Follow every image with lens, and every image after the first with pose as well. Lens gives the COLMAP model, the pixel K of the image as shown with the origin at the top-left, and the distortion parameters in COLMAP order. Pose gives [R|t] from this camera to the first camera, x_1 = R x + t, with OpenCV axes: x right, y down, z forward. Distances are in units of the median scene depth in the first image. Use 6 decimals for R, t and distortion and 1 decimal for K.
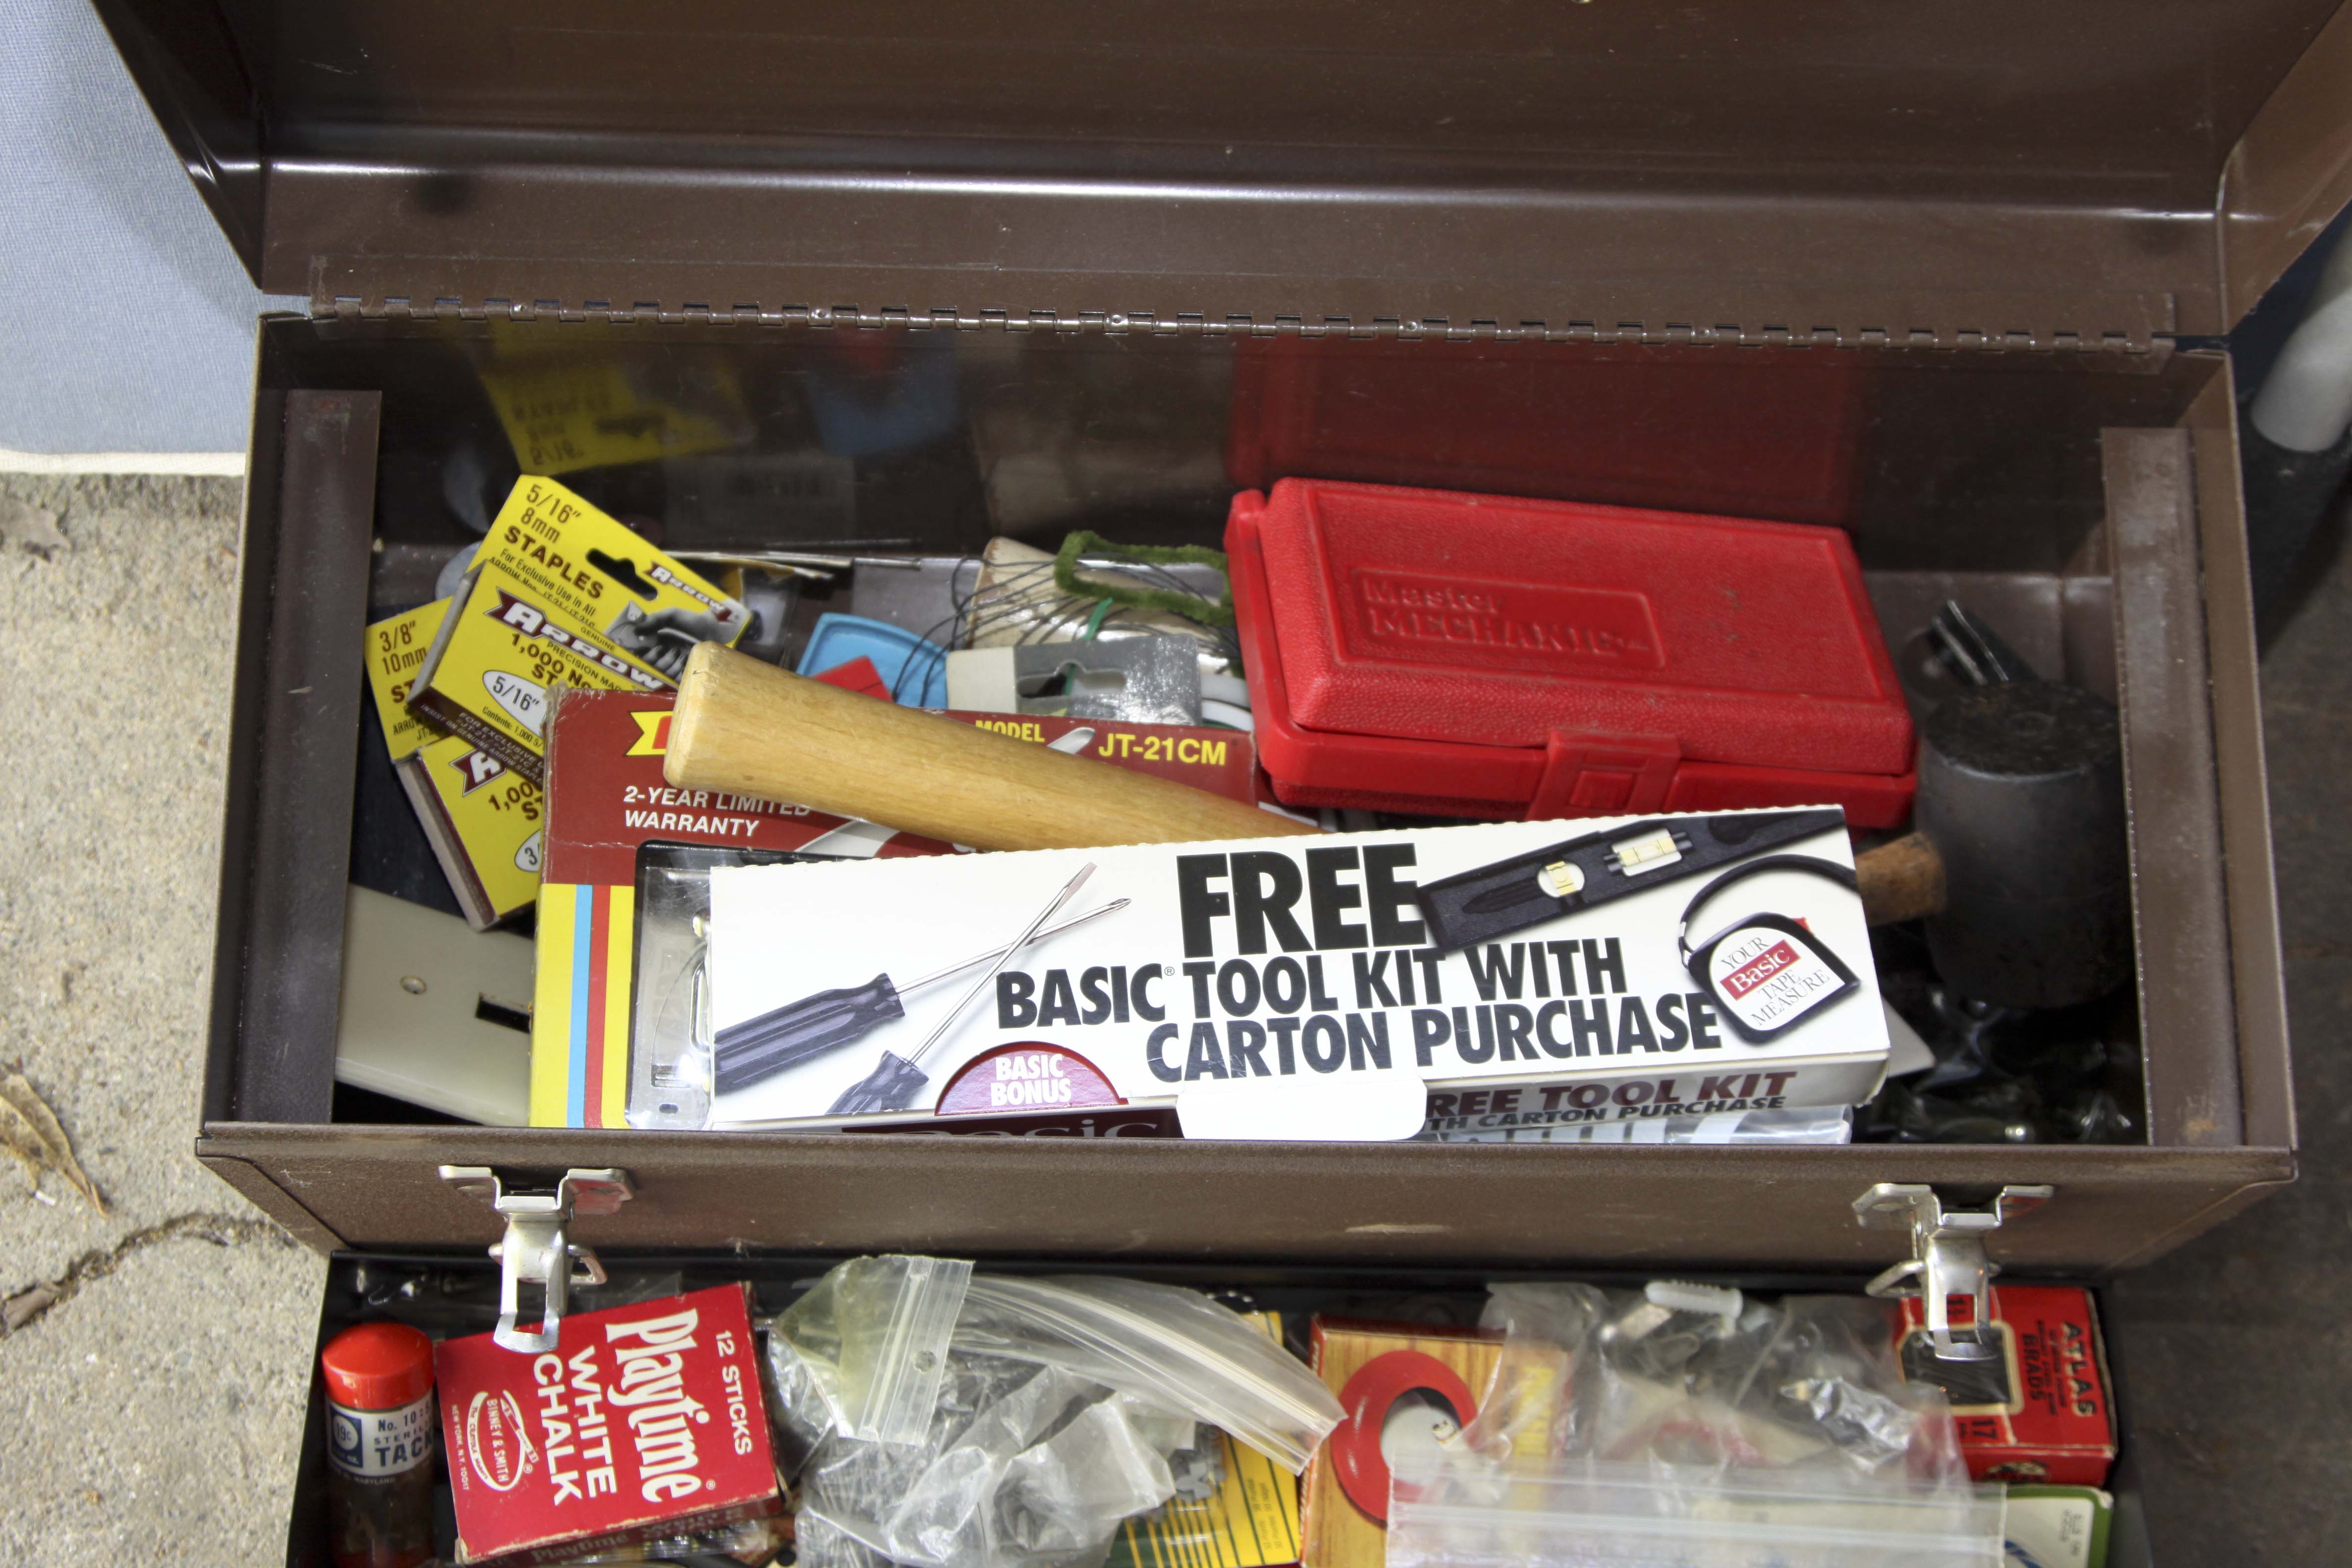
lens RADIAL K [[3632.2, 0, 1195.4], [0, 3632.2, 732.0], [0, 0, 1]] dist [-0.005845, 0.000000]
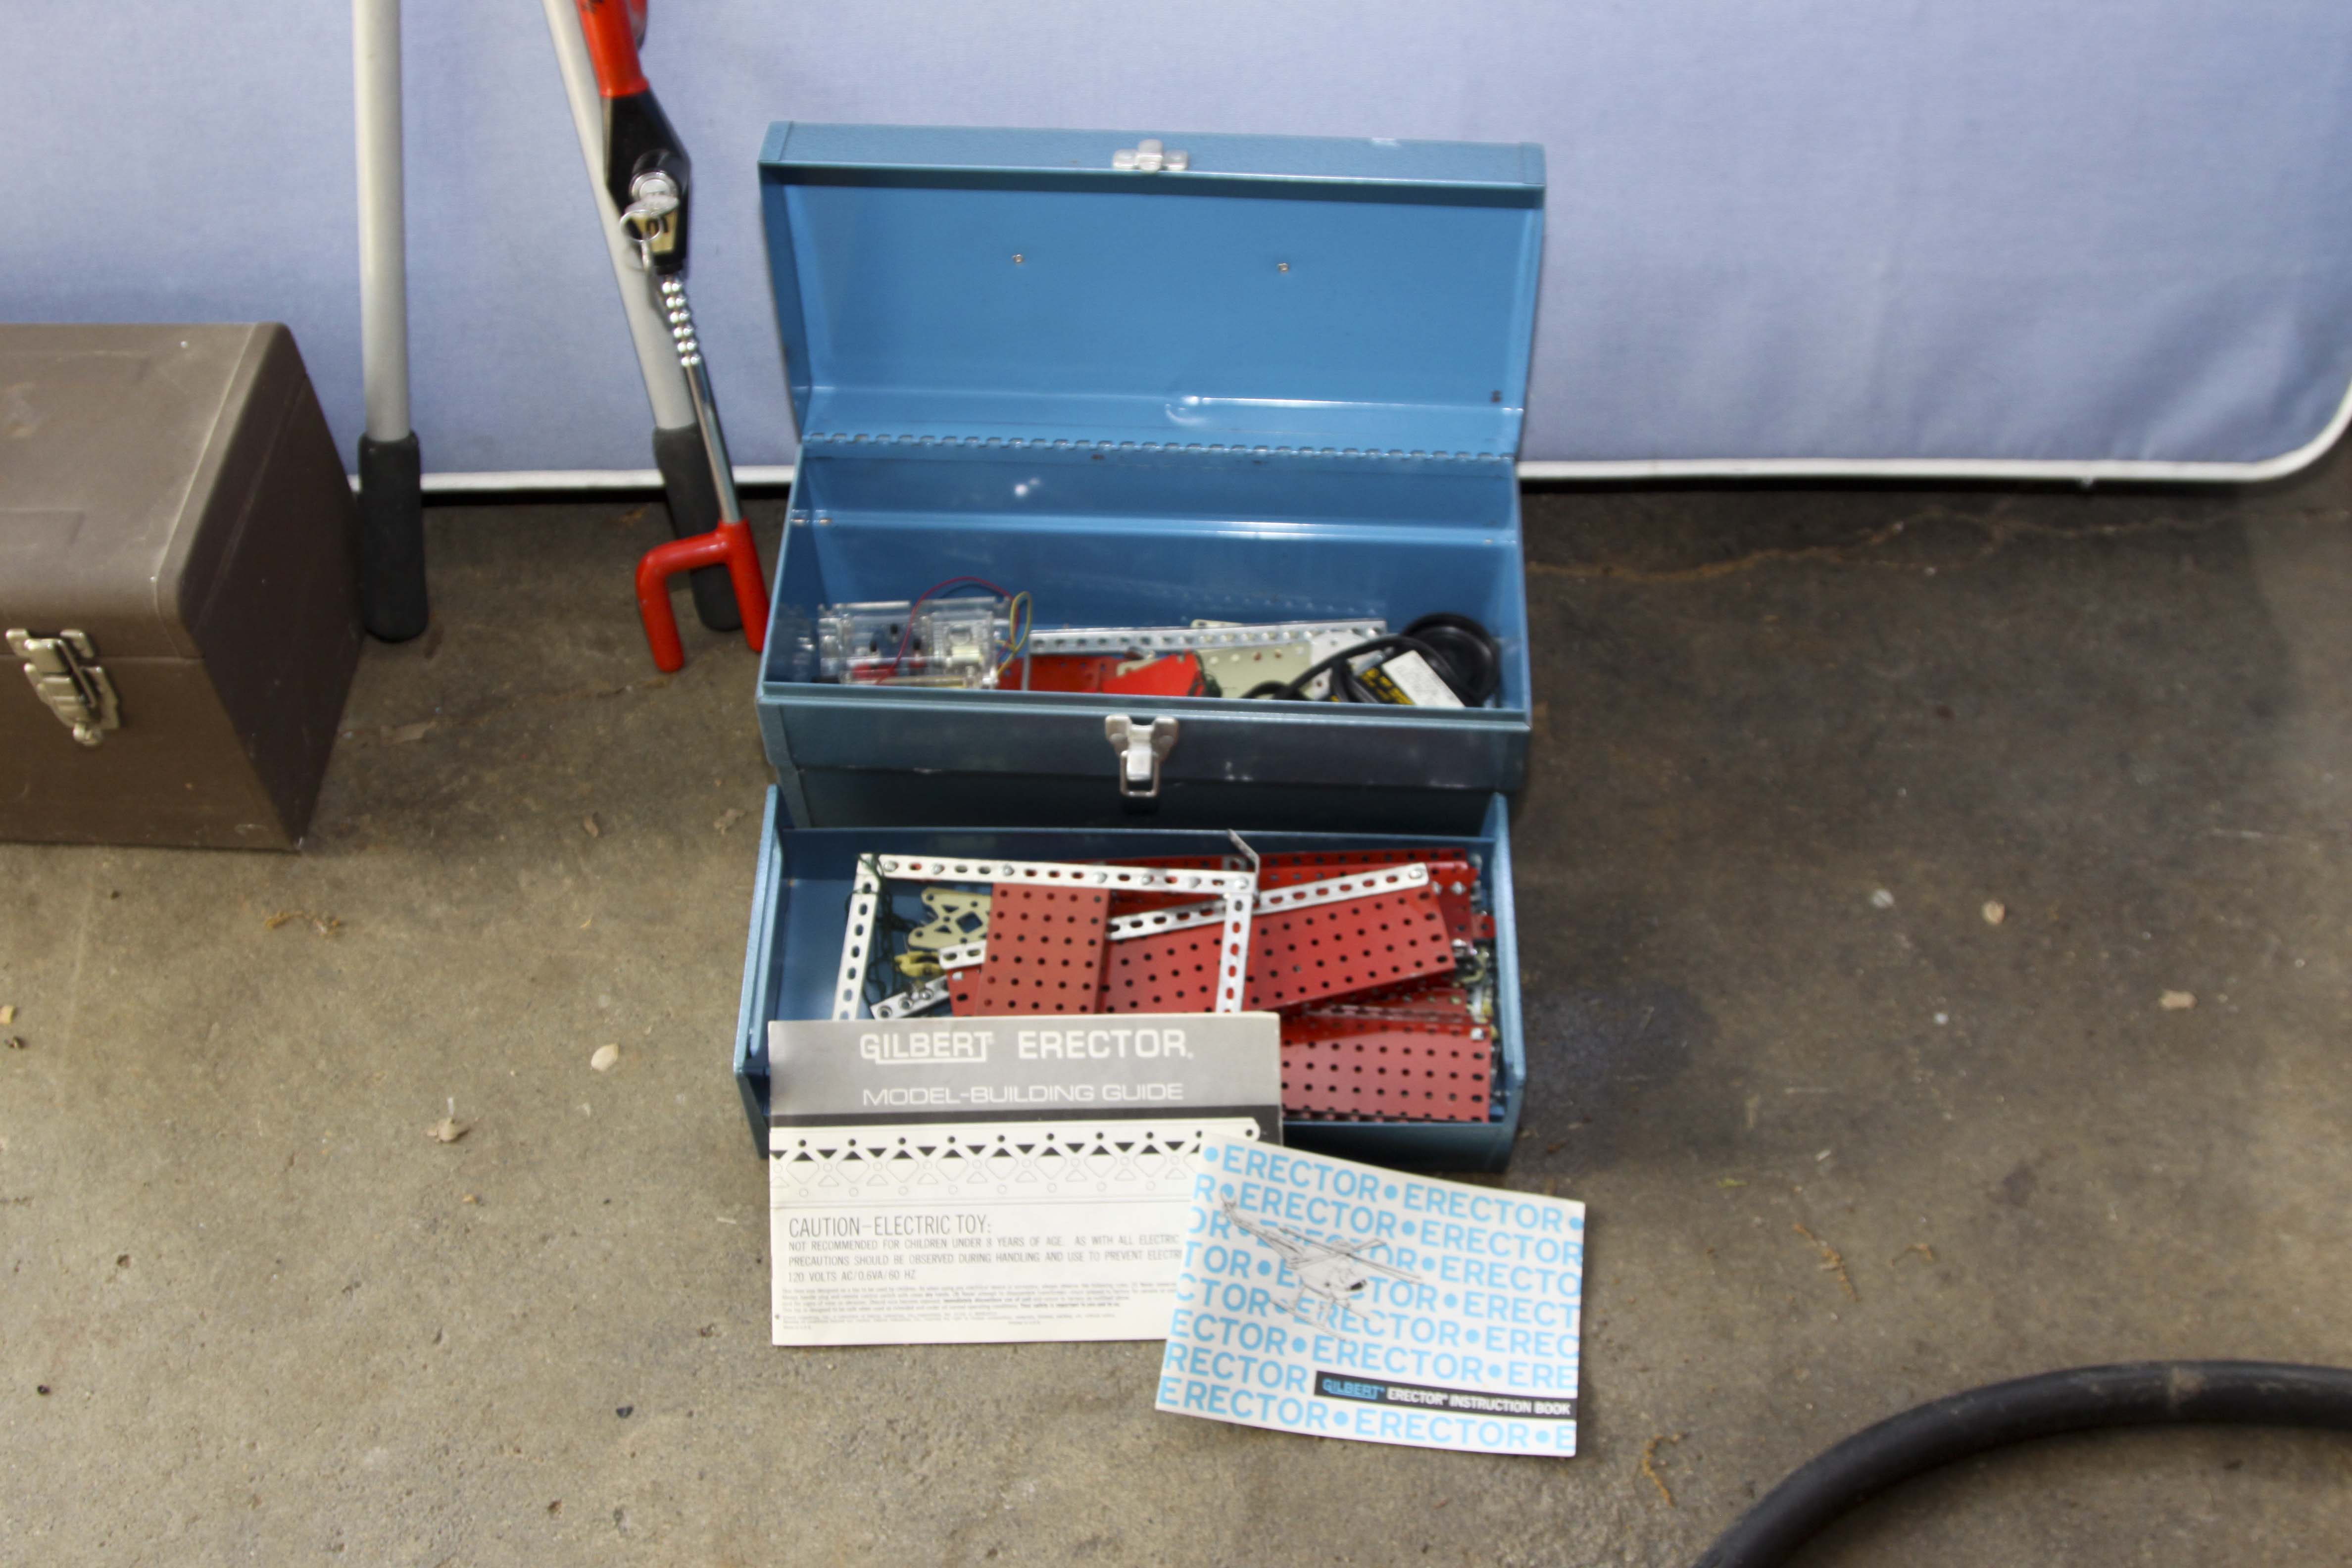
lens RADIAL K [[2467.5, 0, 1203.1], [0, 2467.5, 768.8], [0, 0, 1]] dist [-0.113920, 0.000000]
pose [[0.999043, -0.001049, -0.043726, 0.835028], [-0.014756, 0.933013, -0.359540, 0.603176], [0.041174, 0.359841, 0.932105, -0.257014]]
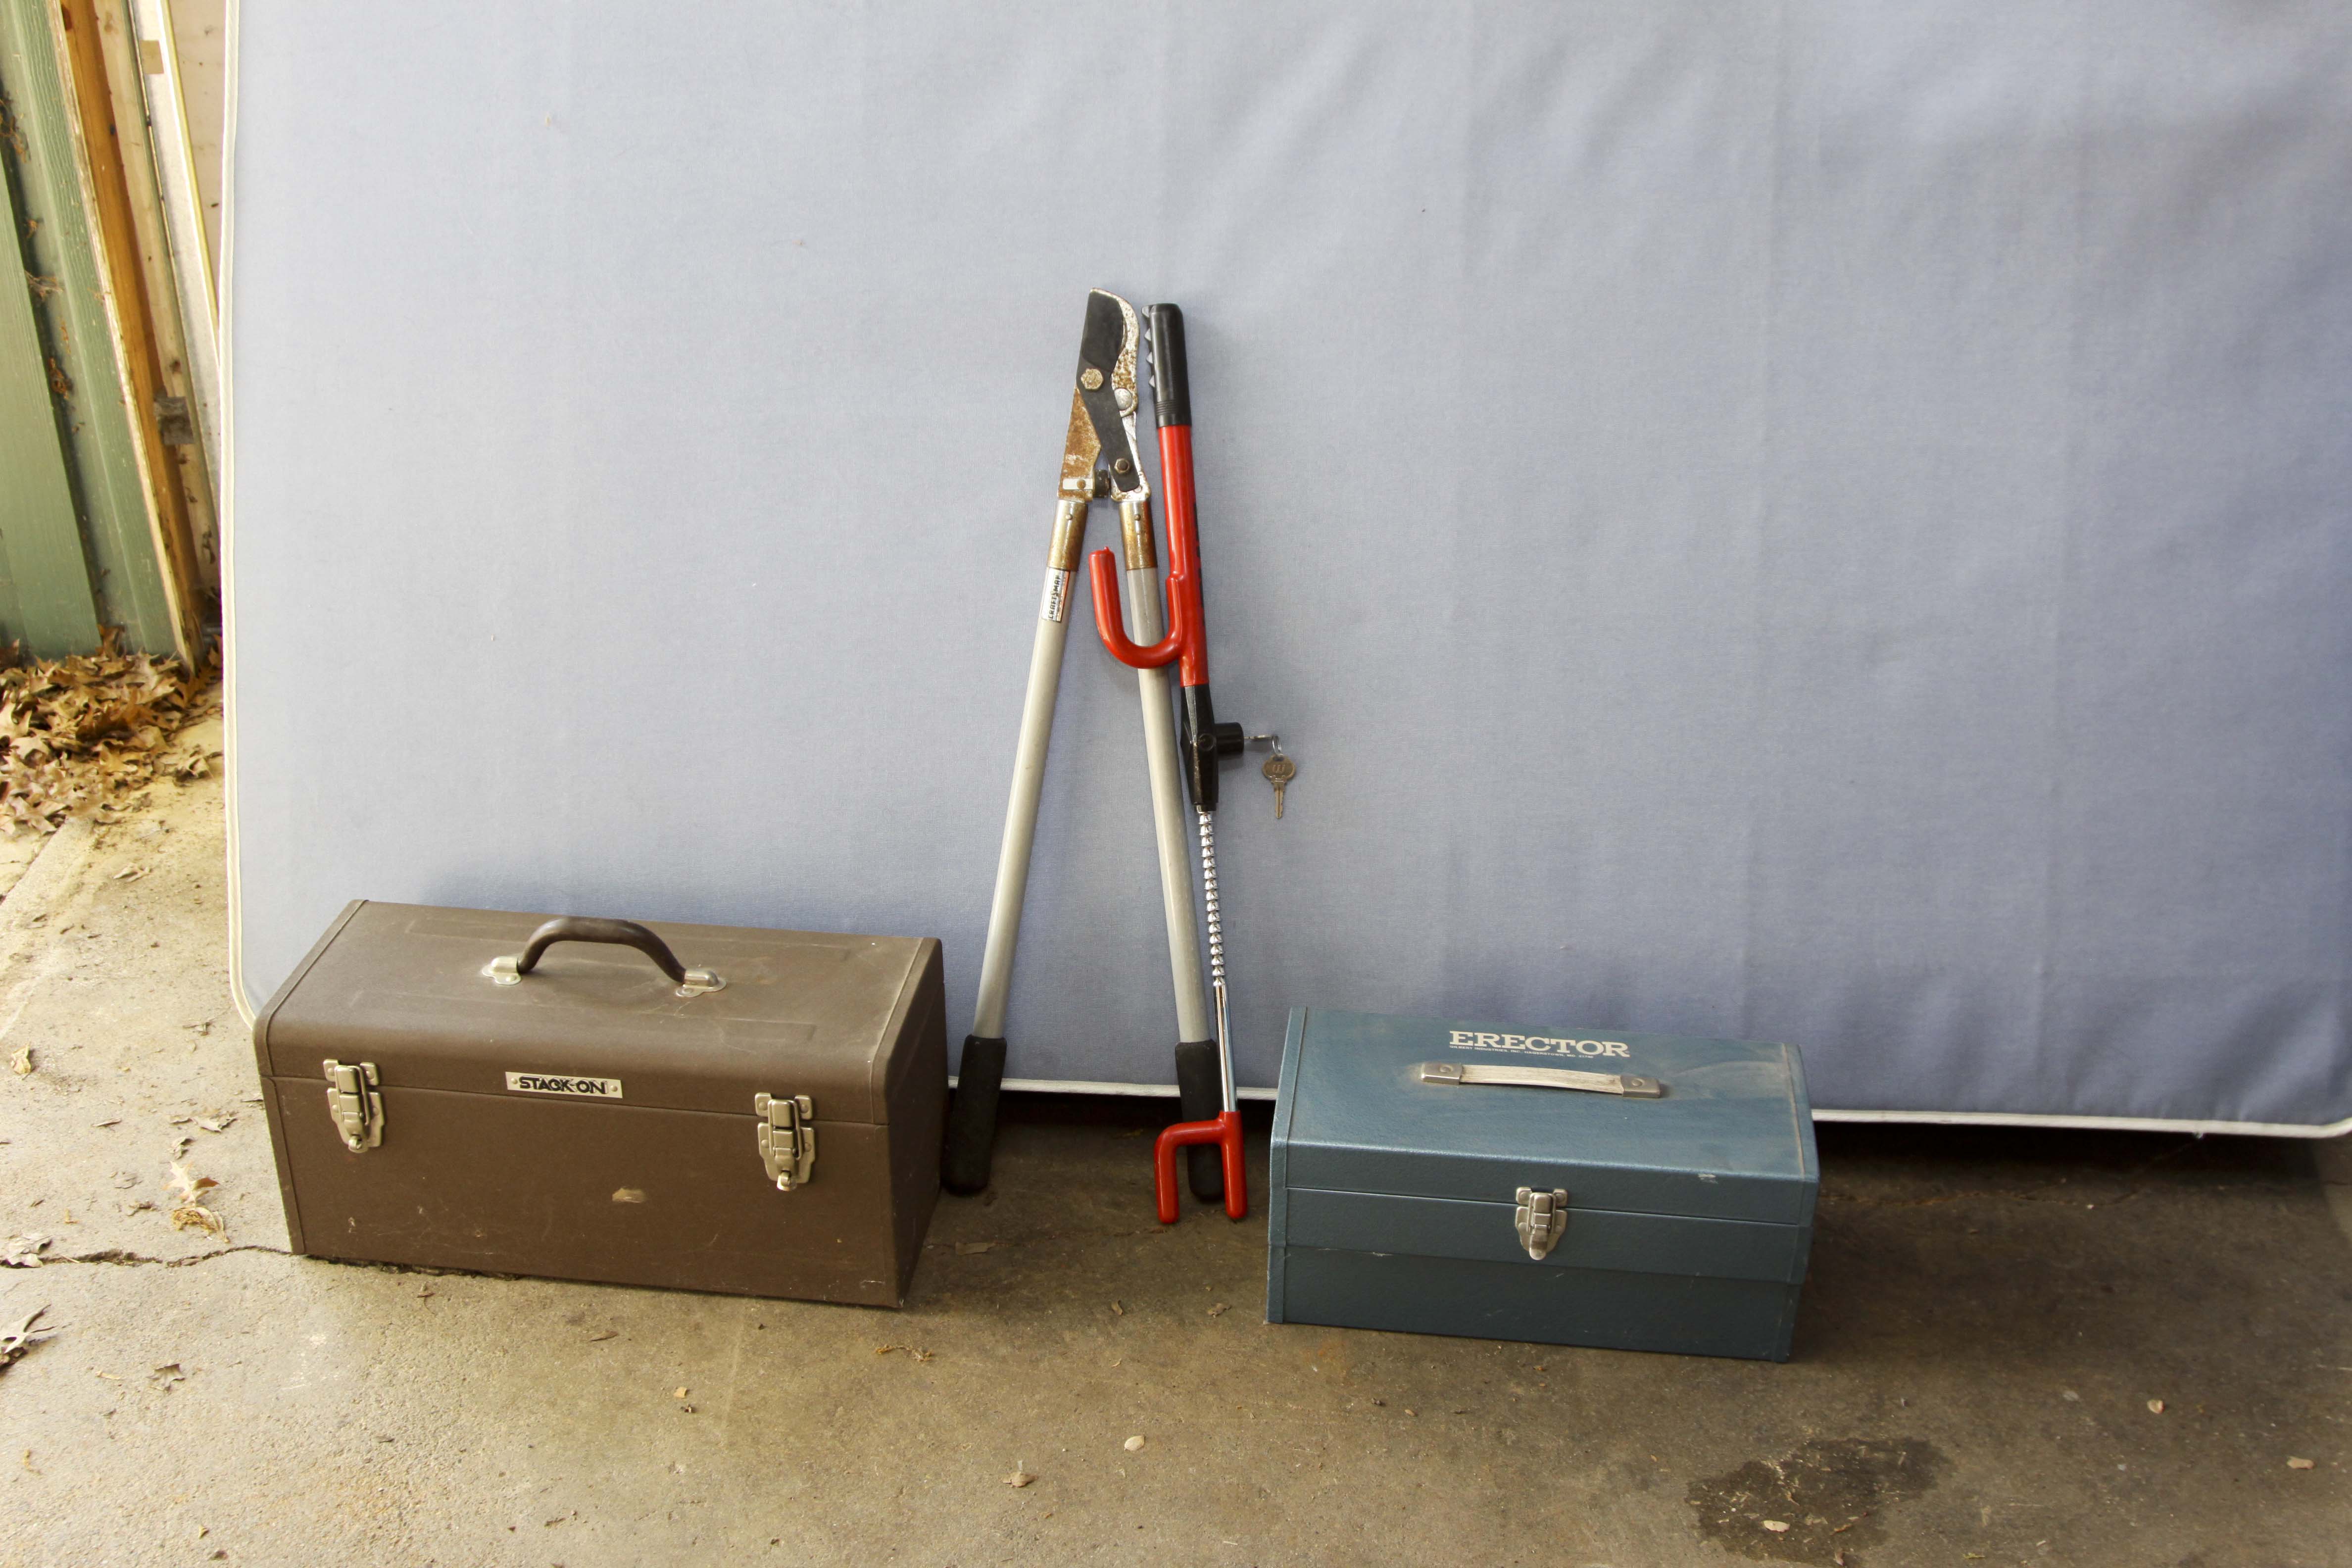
lens RADIAL K [[2467.5, 0, 1202.7], [0, 2467.5, 835.6], [0, 0, 1]] dist [-0.113920, 0.000000]
pose [[0.994998, 0.023908, -0.096995, 0.668659], [-0.087180, 0.681882, -0.726248, 1.269432], [0.048776, 0.731072, 0.680555, -0.523645]]
